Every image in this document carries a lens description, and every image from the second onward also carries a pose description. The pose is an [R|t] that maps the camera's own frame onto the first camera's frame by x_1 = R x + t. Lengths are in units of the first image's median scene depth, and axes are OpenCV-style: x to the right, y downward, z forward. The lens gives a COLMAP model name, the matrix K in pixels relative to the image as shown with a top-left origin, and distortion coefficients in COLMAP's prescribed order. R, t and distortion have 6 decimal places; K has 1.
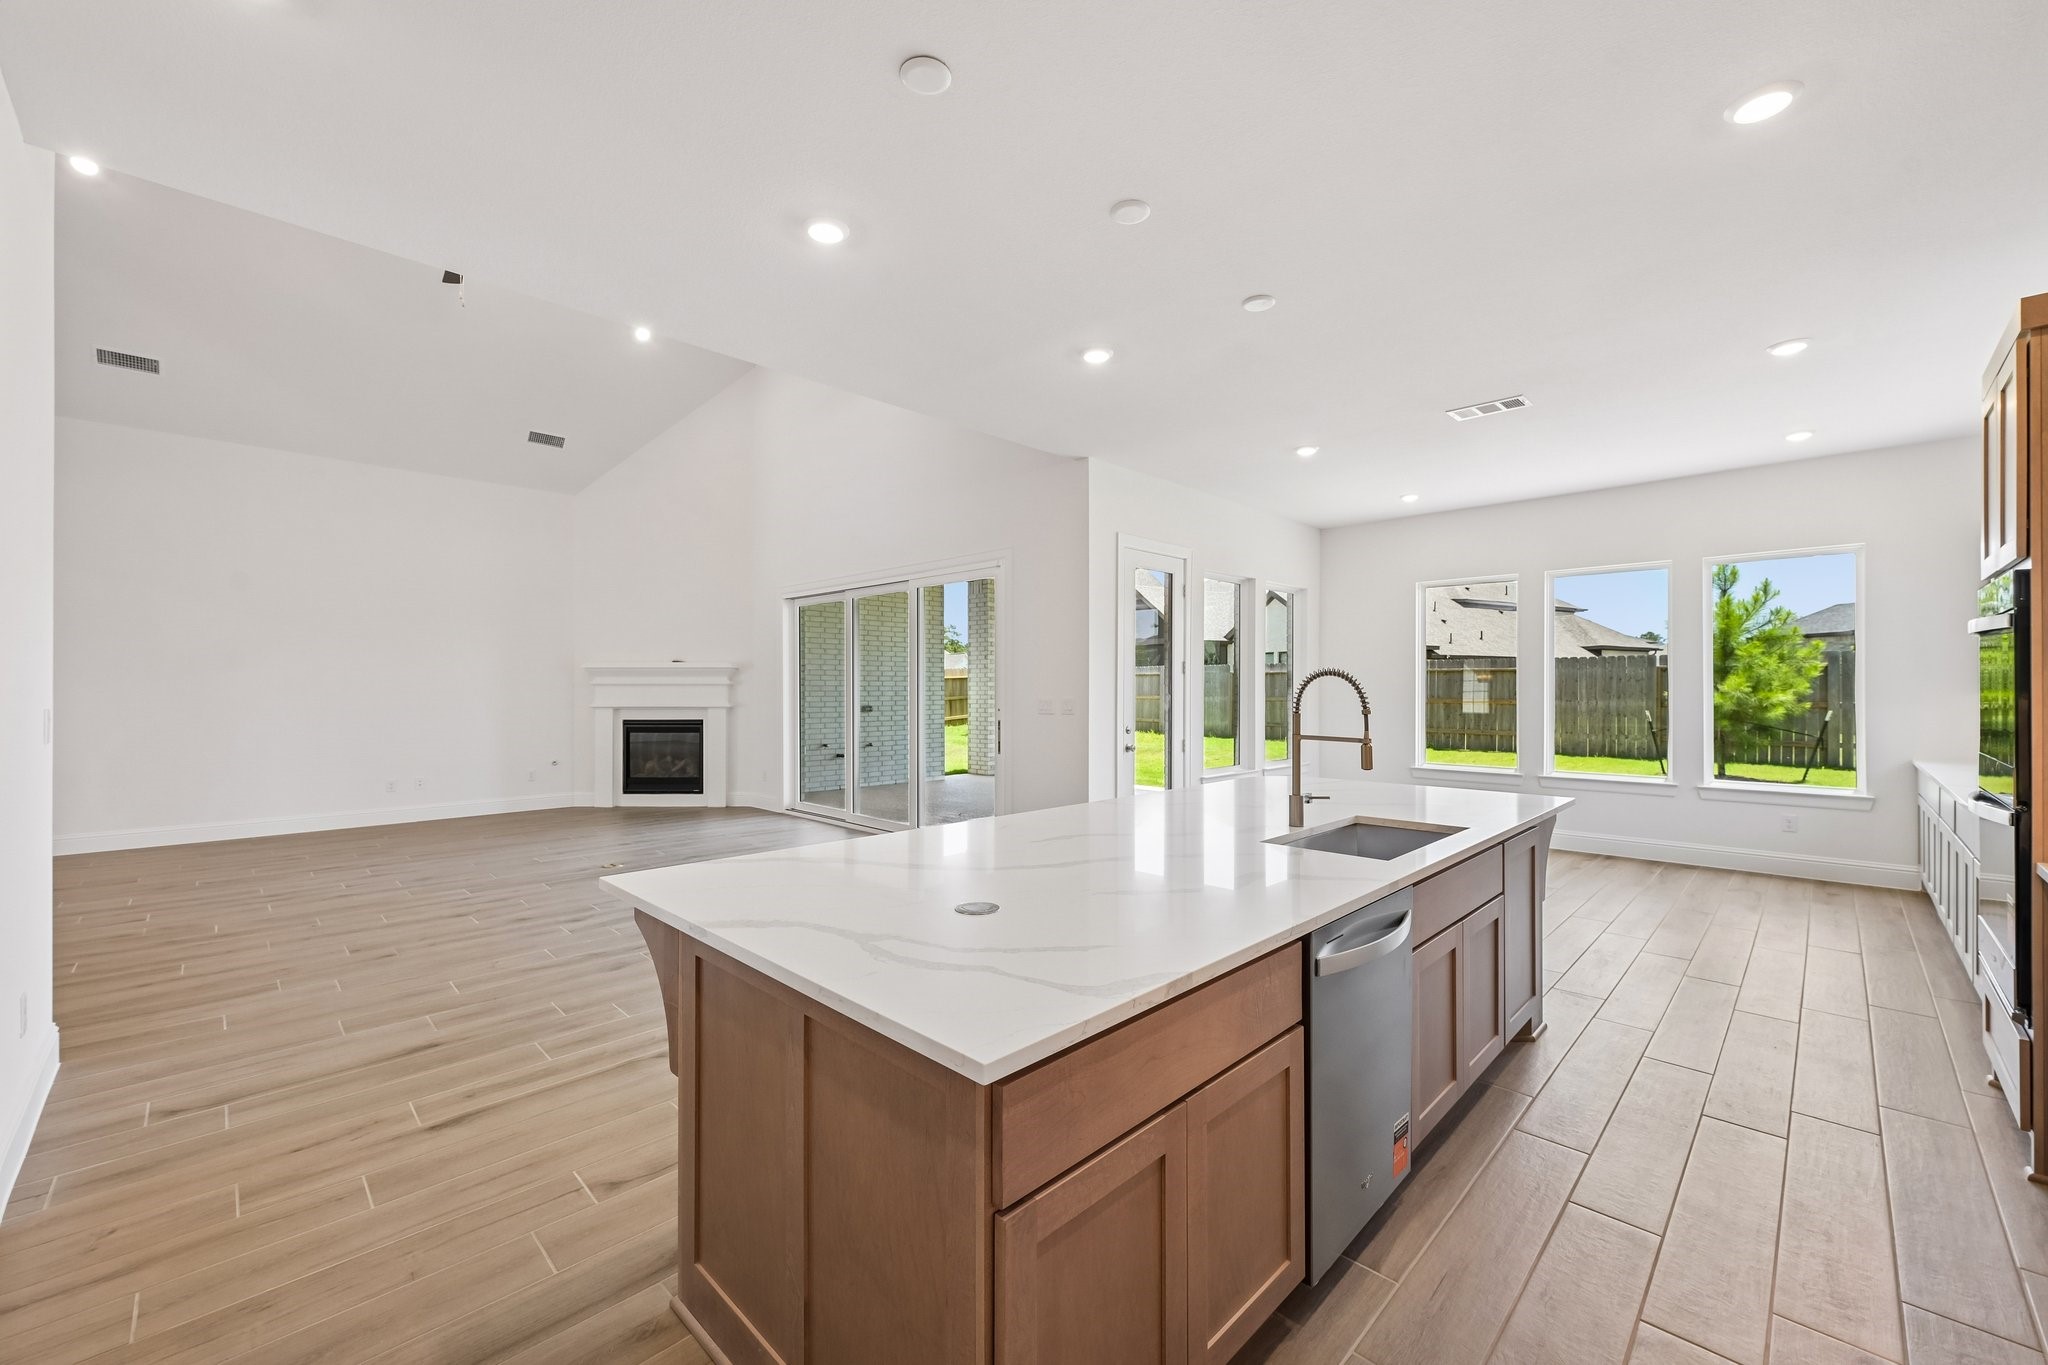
lens RADIAL K [[817.8, 0, 1024.2], [0, 817.8, 694.7], [0, 0, 1]] dist [-0.001185, -0.000134]
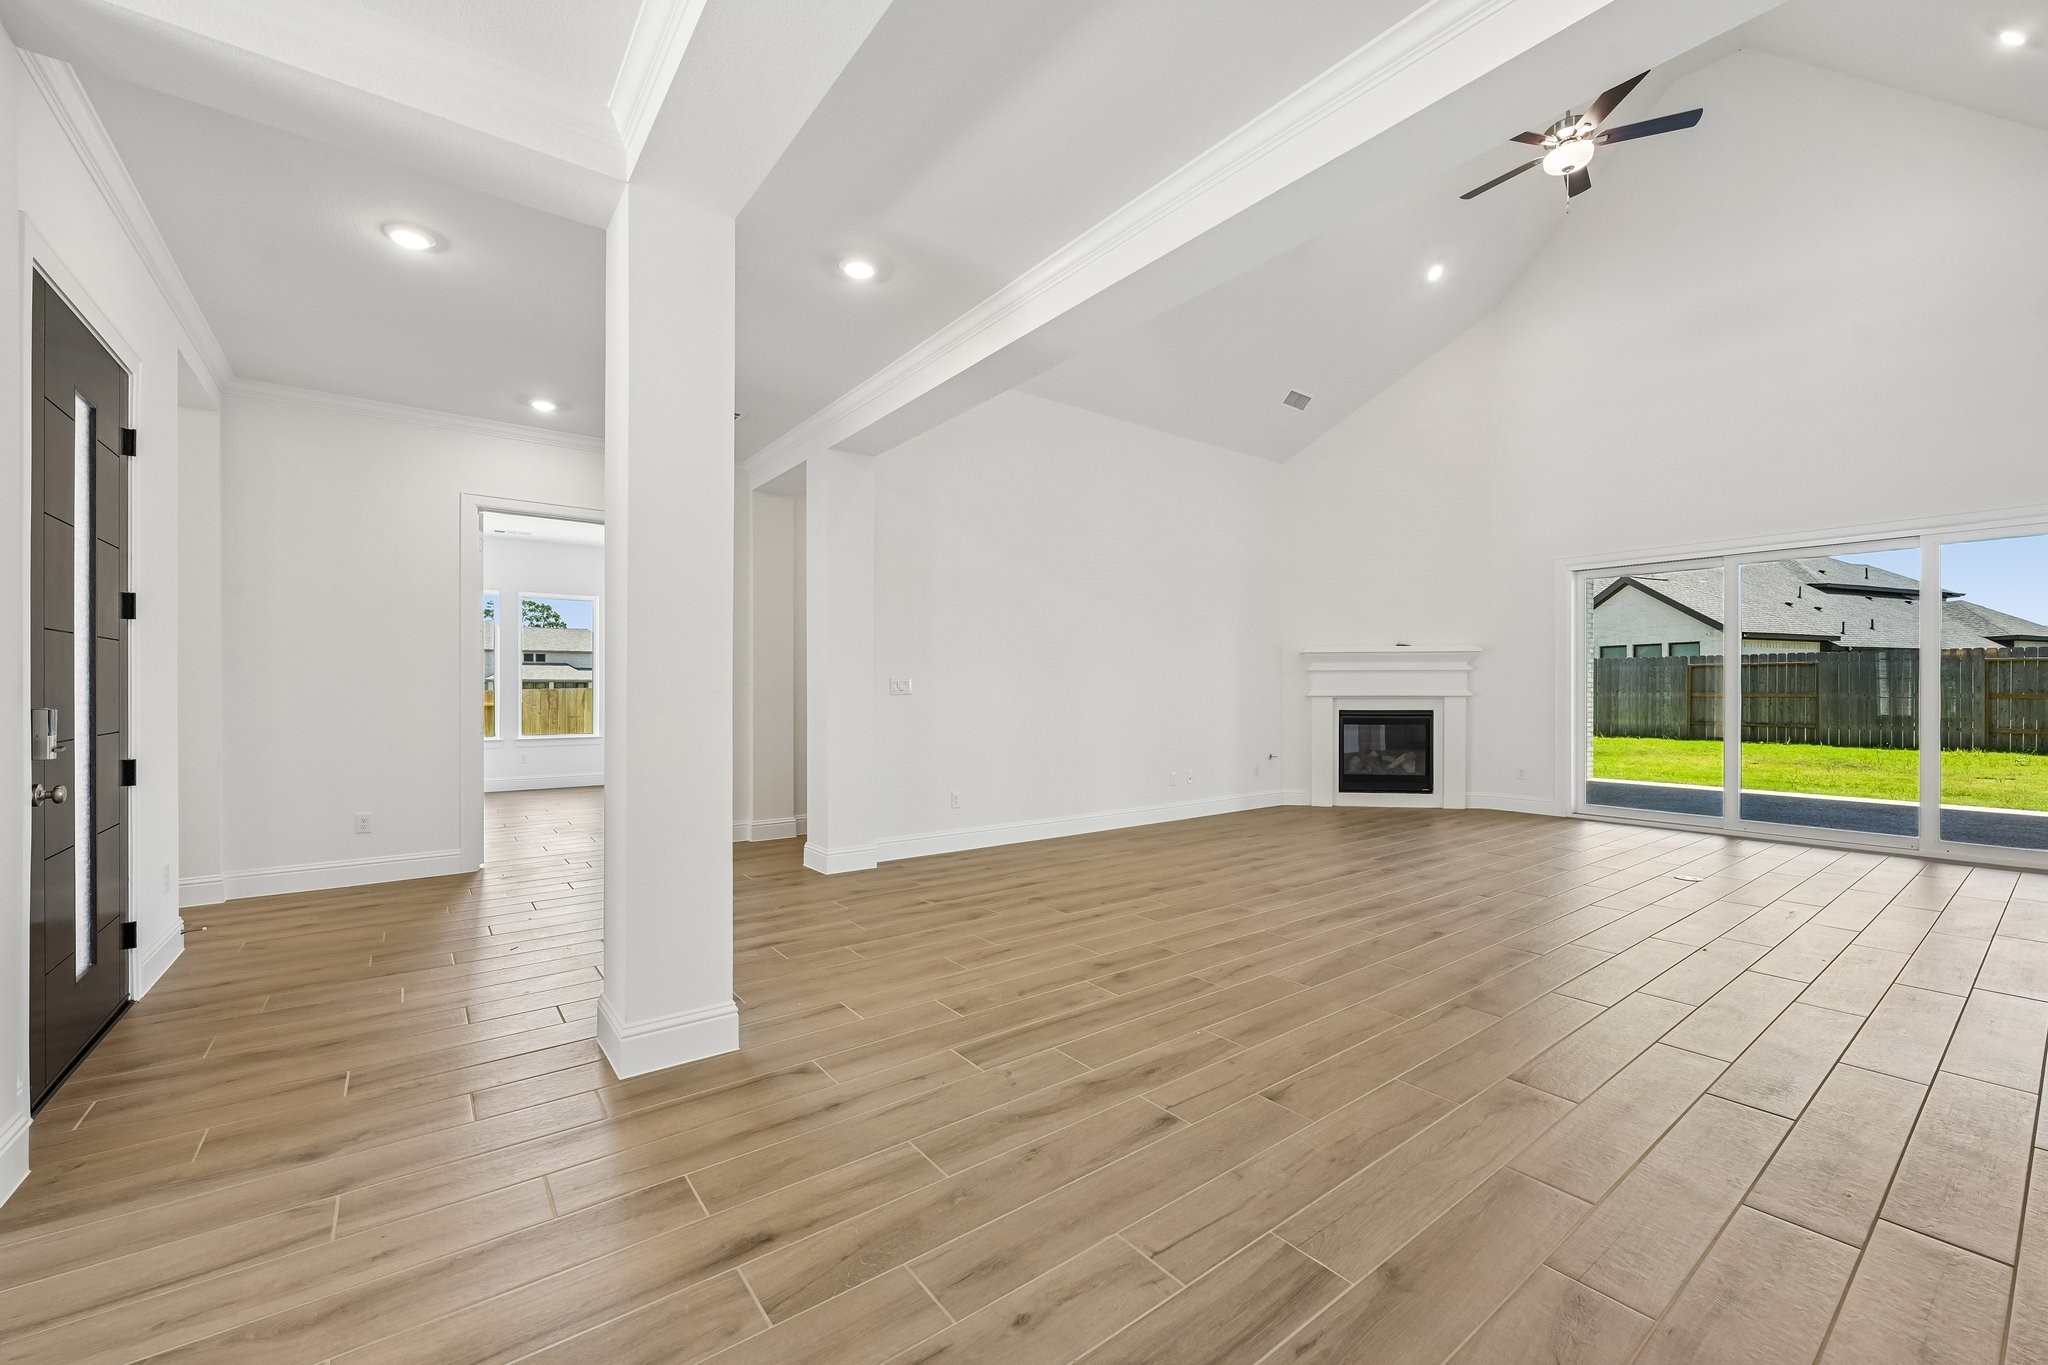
lens RADIAL K [[817.8, 0, 1010.7], [0, 817.8, 686.8], [0, 0, 1]] dist [-0.001185, -0.000134]
pose [[0.989682, -0.000864, -0.143280, -0.719186], [-0.000932, 0.999922, -0.012466, 0.016450], [0.143279, 0.012471, 0.989604, 0.051481]]
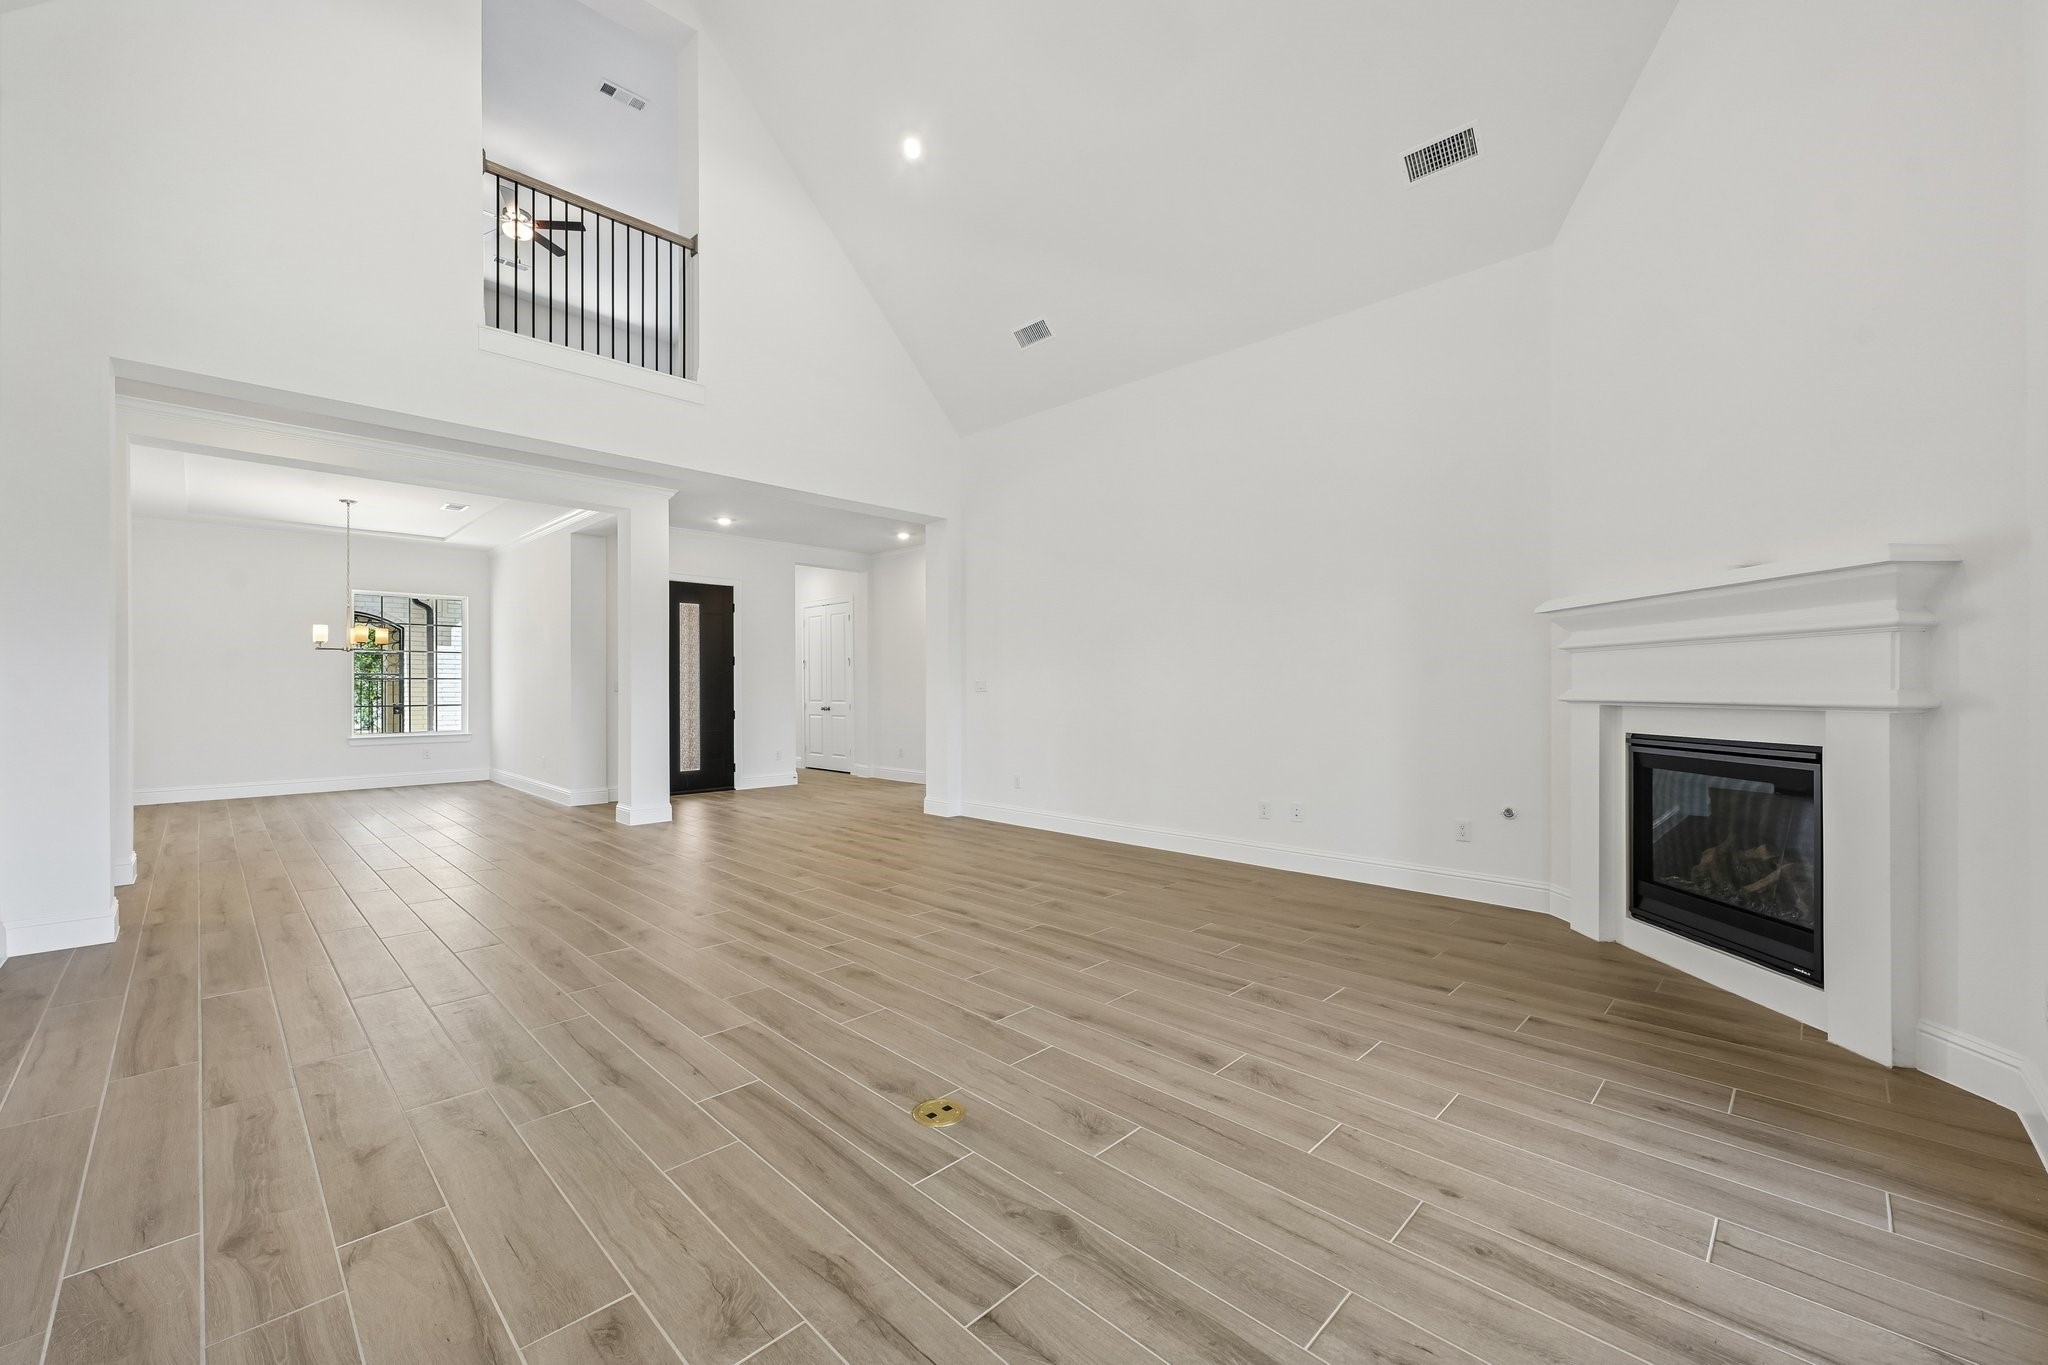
lens RADIAL K [[817.8, 0, 1029.6], [0, 817.8, 682.8], [0, 0, 1]] dist [-0.001185, -0.000134]
pose [[0.004454, -0.006696, -0.999968, -0.088455], [-0.007944, 0.999946, -0.006731, 0.011052], [0.999959, 0.007974, 0.004400, 0.700688]]
